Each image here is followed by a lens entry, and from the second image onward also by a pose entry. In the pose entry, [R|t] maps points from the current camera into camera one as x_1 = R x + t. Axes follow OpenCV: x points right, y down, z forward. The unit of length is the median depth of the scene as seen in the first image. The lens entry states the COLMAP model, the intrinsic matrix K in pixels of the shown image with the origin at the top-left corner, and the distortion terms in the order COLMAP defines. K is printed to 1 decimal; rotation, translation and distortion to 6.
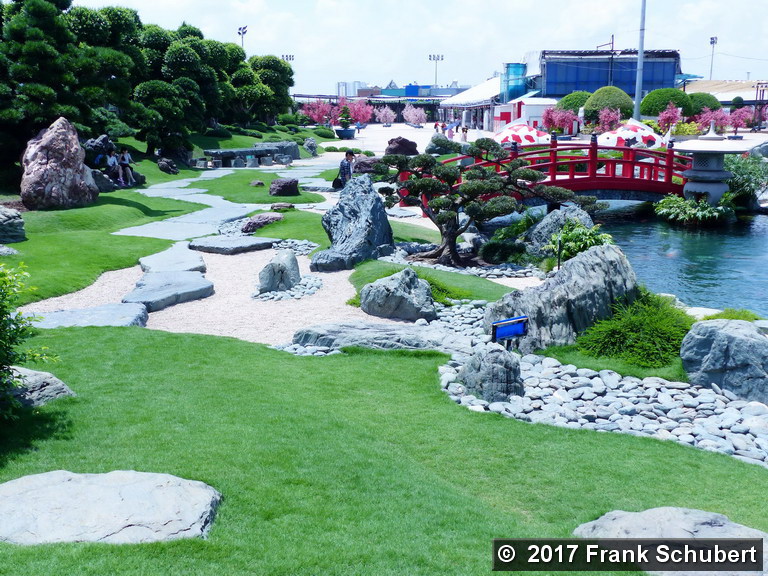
lens RADIAL K [[770.6, 0, 383.2], [0, 770.6, 284.9], [0, 0, 1]] dist [-0.028561, 0.000000]
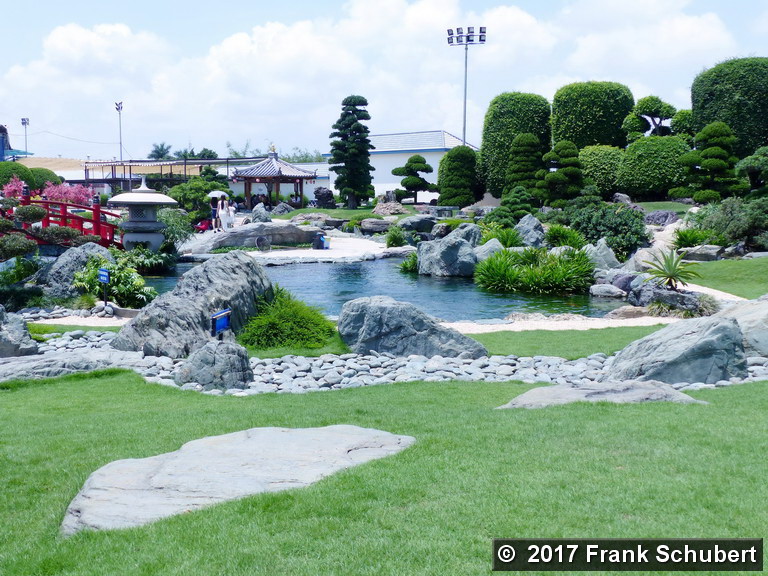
lens RADIAL K [[770.6, 0, 382.6], [0, 770.6, 288.3], [0, 0, 1]] dist [-0.028561, 0.000000]
pose [[0.677673, -0.072500, 0.731781, -0.209821], [0.143224, 0.989084, -0.034642, 0.039131], [-0.721281, 0.128284, 0.680659, 0.084371]]
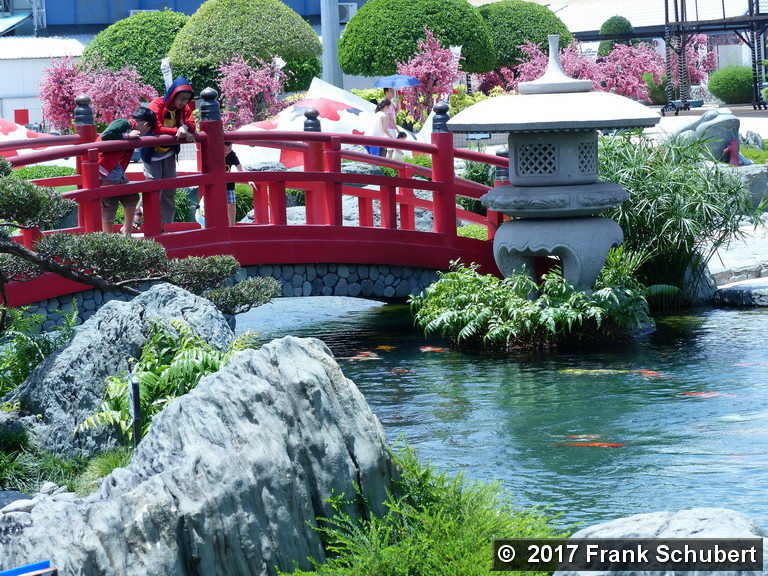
lens RADIAL K [[2554.7, 0, 385.0], [0, 2554.7, 287.8], [0, 0, 1]] dist [0.035462, 0.000000]
pose [[0.944247, -0.065251, 0.322707, -0.002458], [0.111463, 0.985639, -0.126850, 0.038502], [-0.309795, 0.155748, 0.937960, 0.004714]]
